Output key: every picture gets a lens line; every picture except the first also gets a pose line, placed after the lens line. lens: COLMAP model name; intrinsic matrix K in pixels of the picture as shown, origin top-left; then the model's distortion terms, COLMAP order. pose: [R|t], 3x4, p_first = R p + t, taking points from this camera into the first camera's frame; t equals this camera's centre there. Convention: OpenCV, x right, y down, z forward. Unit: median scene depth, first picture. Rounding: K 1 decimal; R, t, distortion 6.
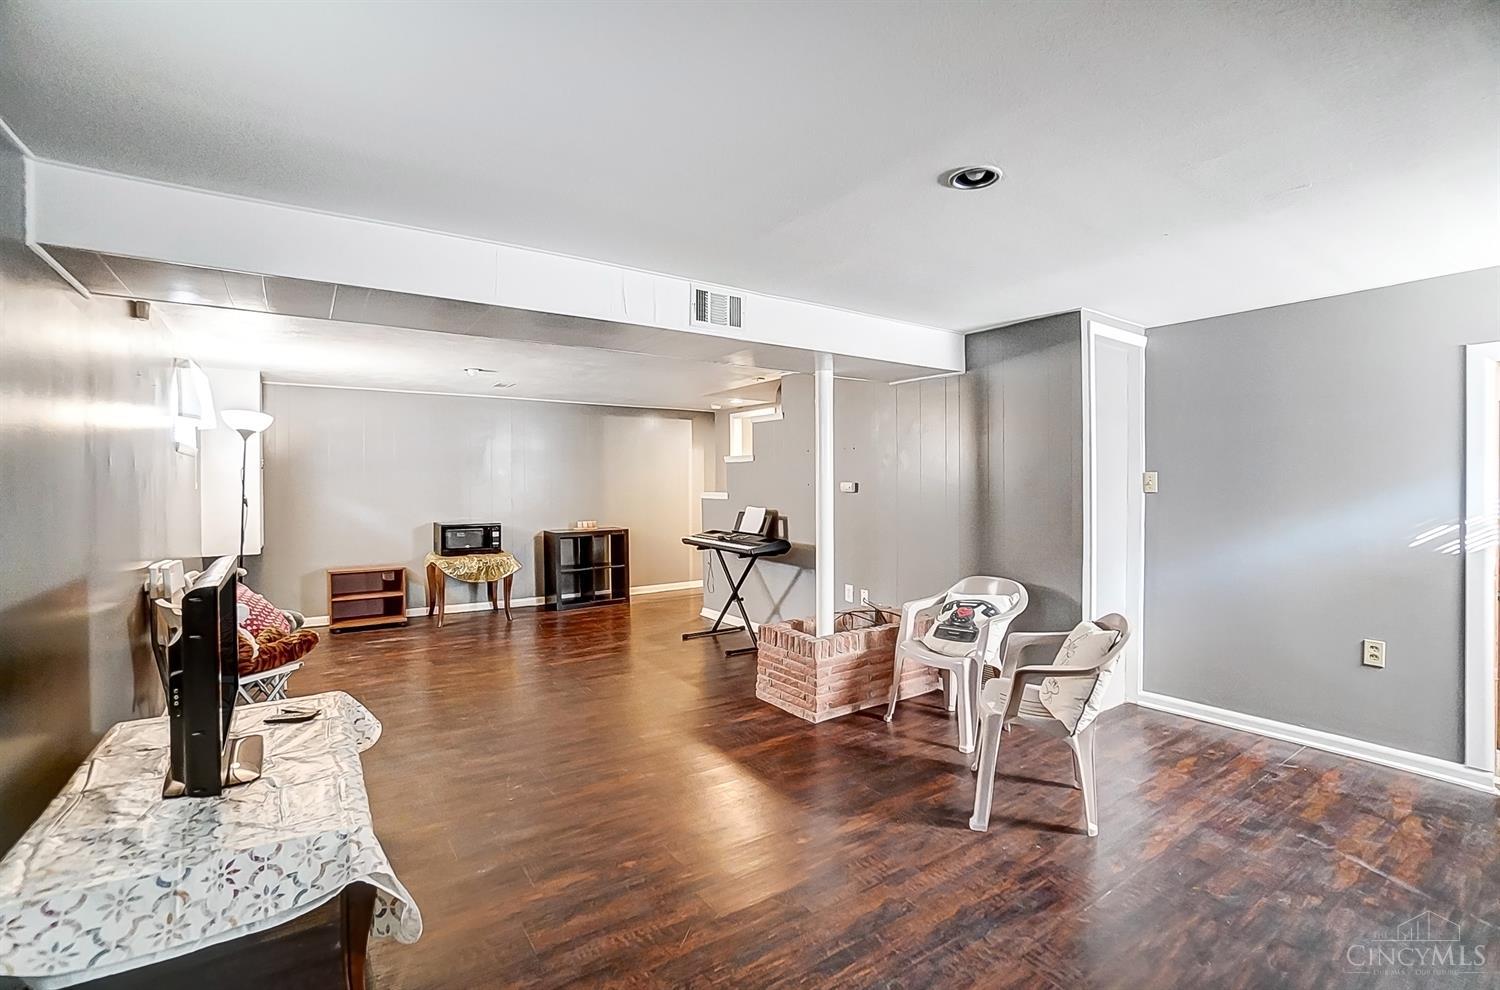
lens RADIAL K [[669.5, 0, 757.9], [0, 669.5, 493.3], [0, 0, 1]] dist [-0.057741, 0.021891]
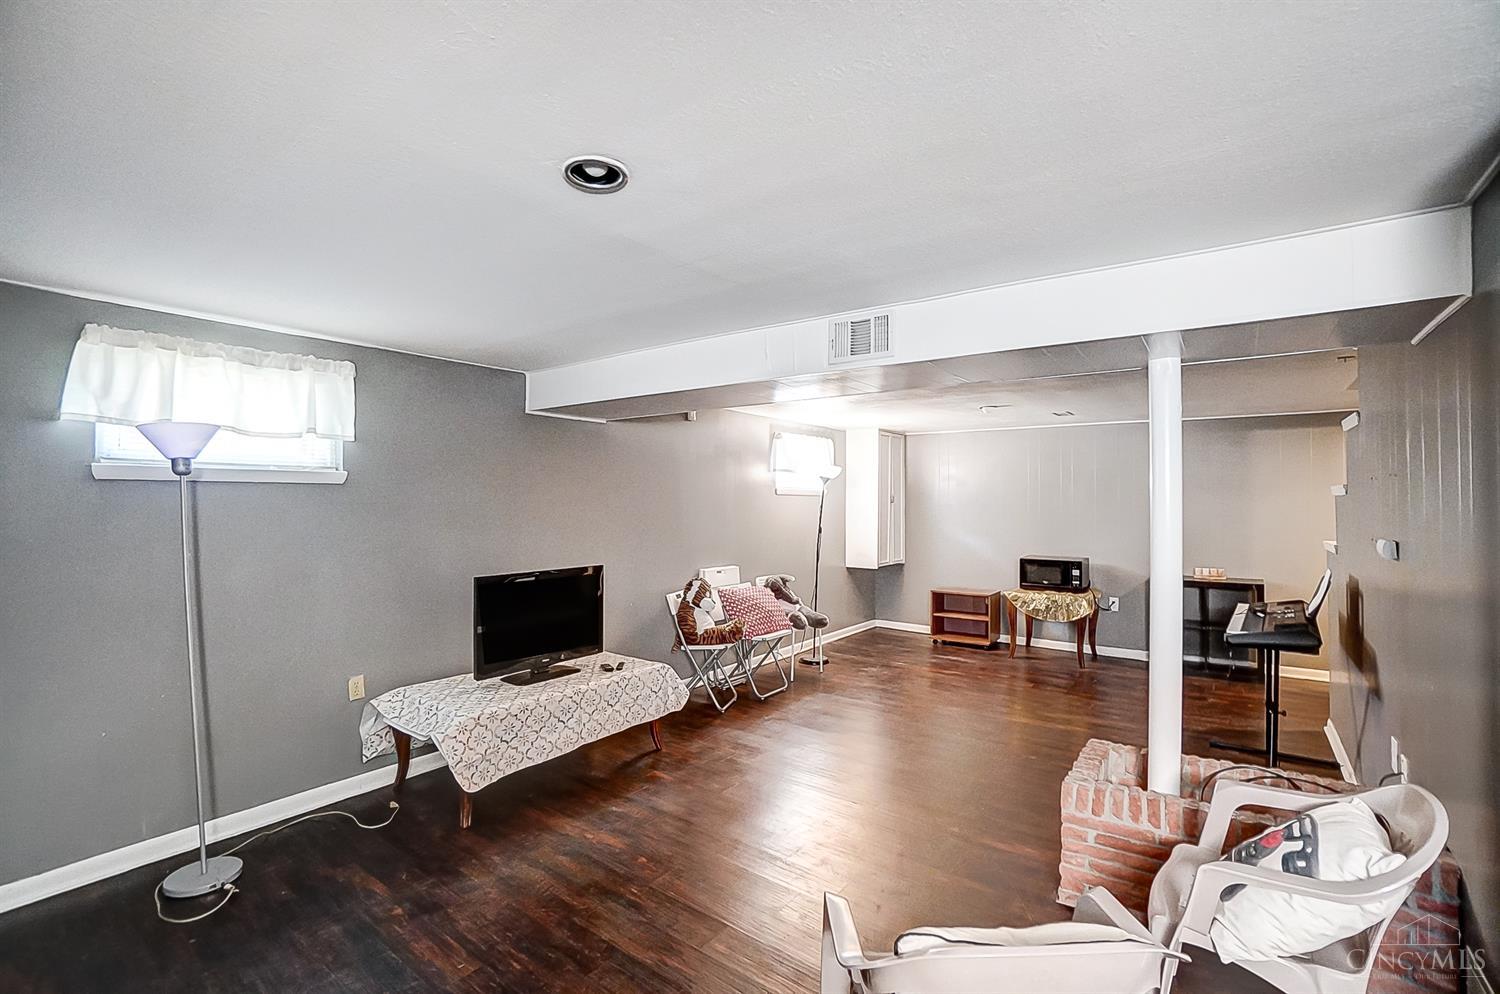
lens RADIAL K [[669.5, 0, 757.9], [0, 669.5, 495.3], [0, 0, 1]] dist [-0.057741, 0.021891]
pose [[0.322254, -0.005133, -0.946639, 0.382913], [-0.021561, 0.999686, -0.012760, -0.028371], [0.946408, 0.024522, 0.322042, 0.313483]]
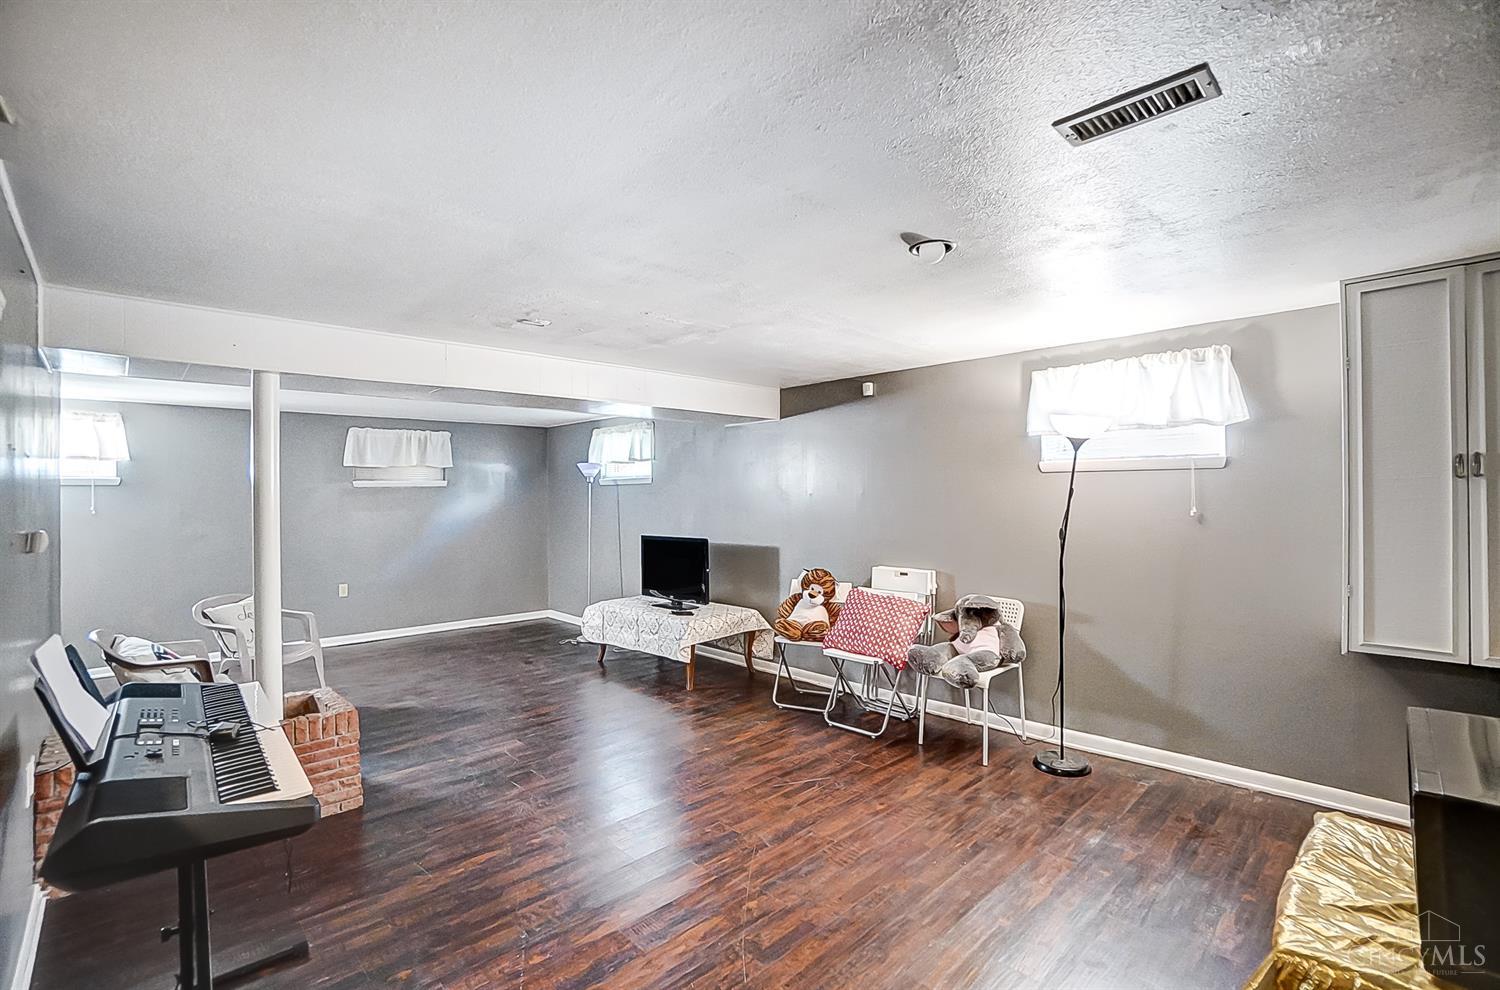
lens RADIAL K [[669.5, 0, 757.9], [0, 669.5, 493.3], [0, 0, 1]] dist [-0.057741, 0.021891]
pose [[-0.985254, 0.015340, -0.170410, -0.228851], [0.013423, 0.999833, 0.012400, -0.033837], [0.170572, 0.009930, -0.985295, 1.274511]]
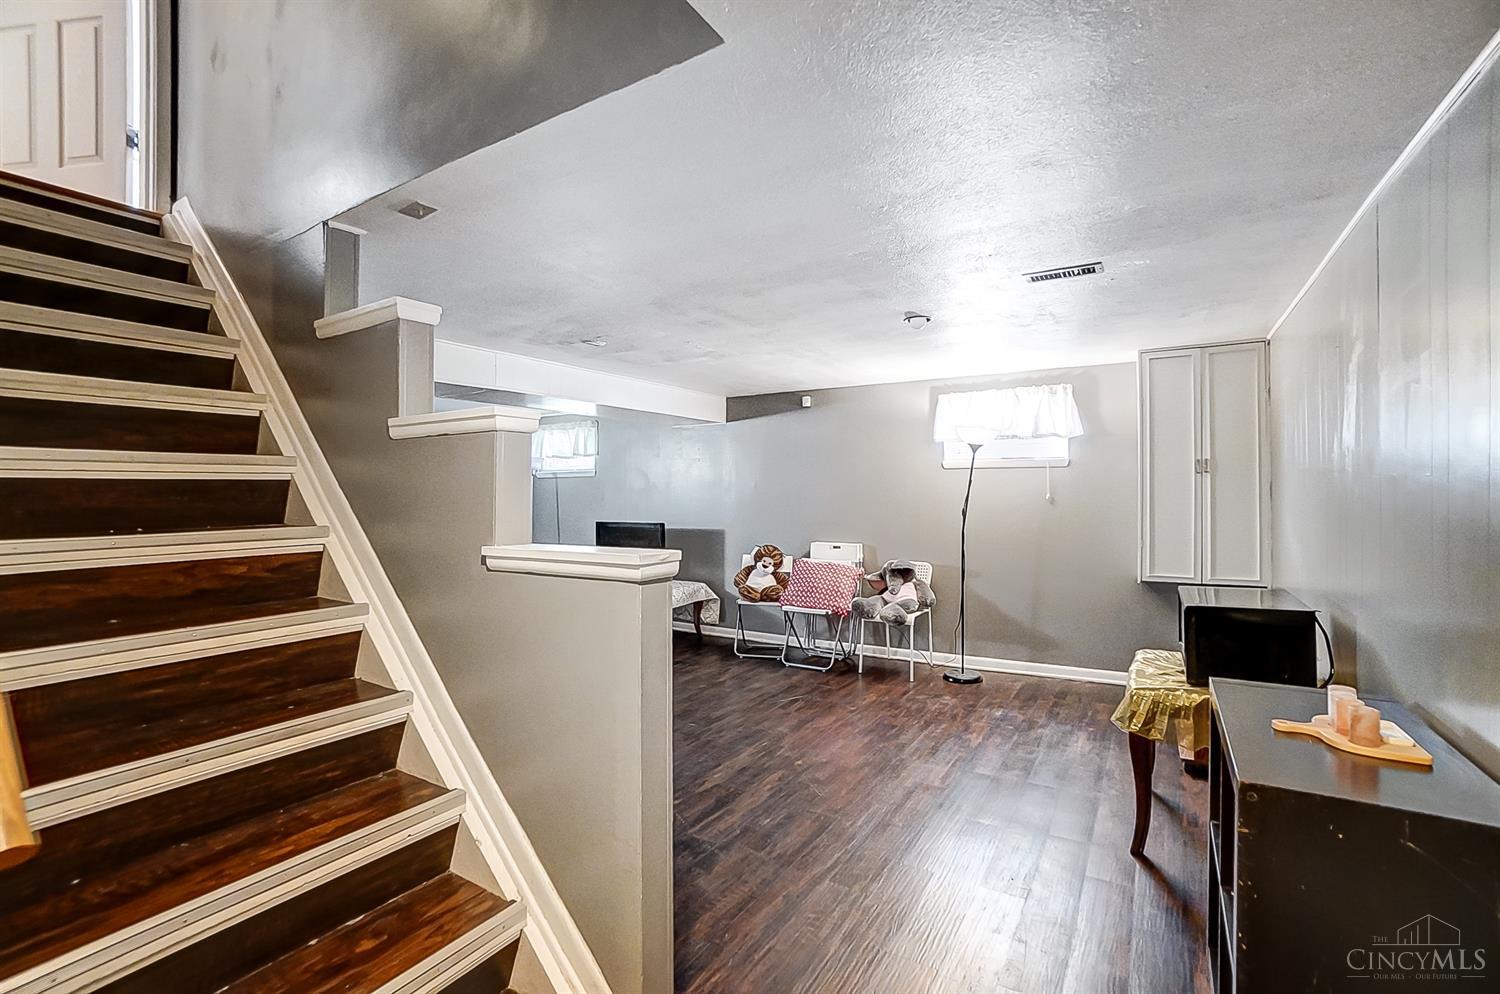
lens RADIAL K [[669.5, 0, 757.9], [0, 669.5, 495.3], [0, 0, 1]] dist [-0.057741, 0.021891]
pose [[-0.914967, 0.013731, -0.403294, -0.026466], [0.006502, 0.999793, 0.019288, -0.025647], [0.403475, 0.015026, -0.914867, 1.397485]]
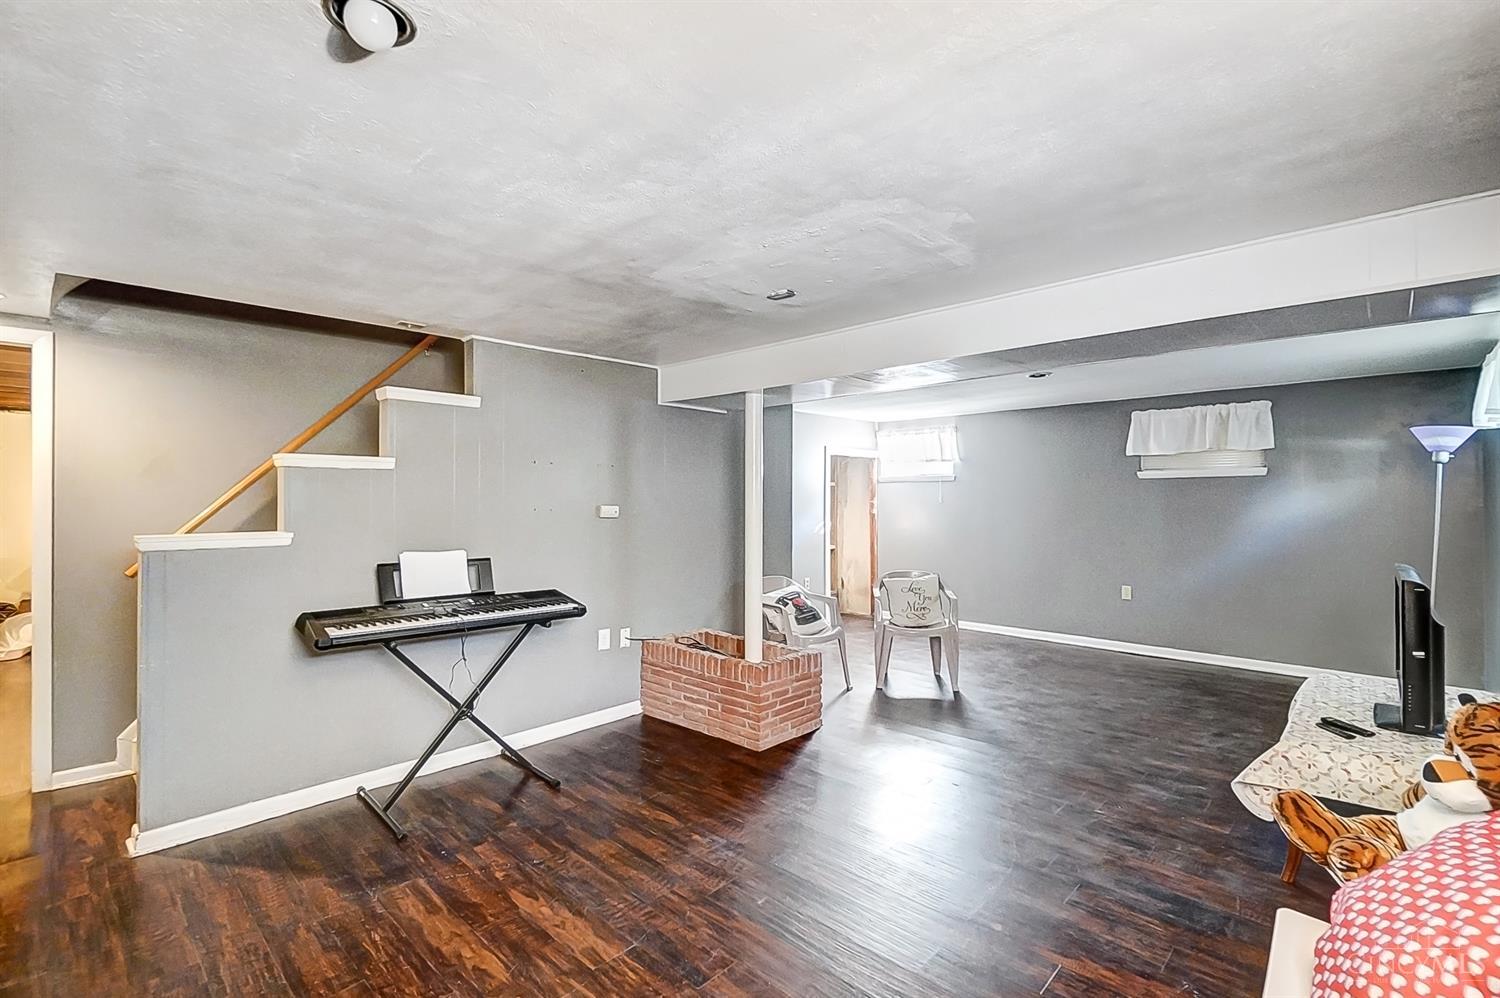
lens RADIAL K [[677.9, 0, 756.0], [0, 677.9, 494.5], [0, 0, 1]] dist [0.002721, 0.000201]
pose [[-0.206676, 0.010956, 0.978348, -0.627782], [0.019124, 0.999792, -0.007157, -0.019566], [-0.978223, 0.017231, -0.206842, 0.842312]]
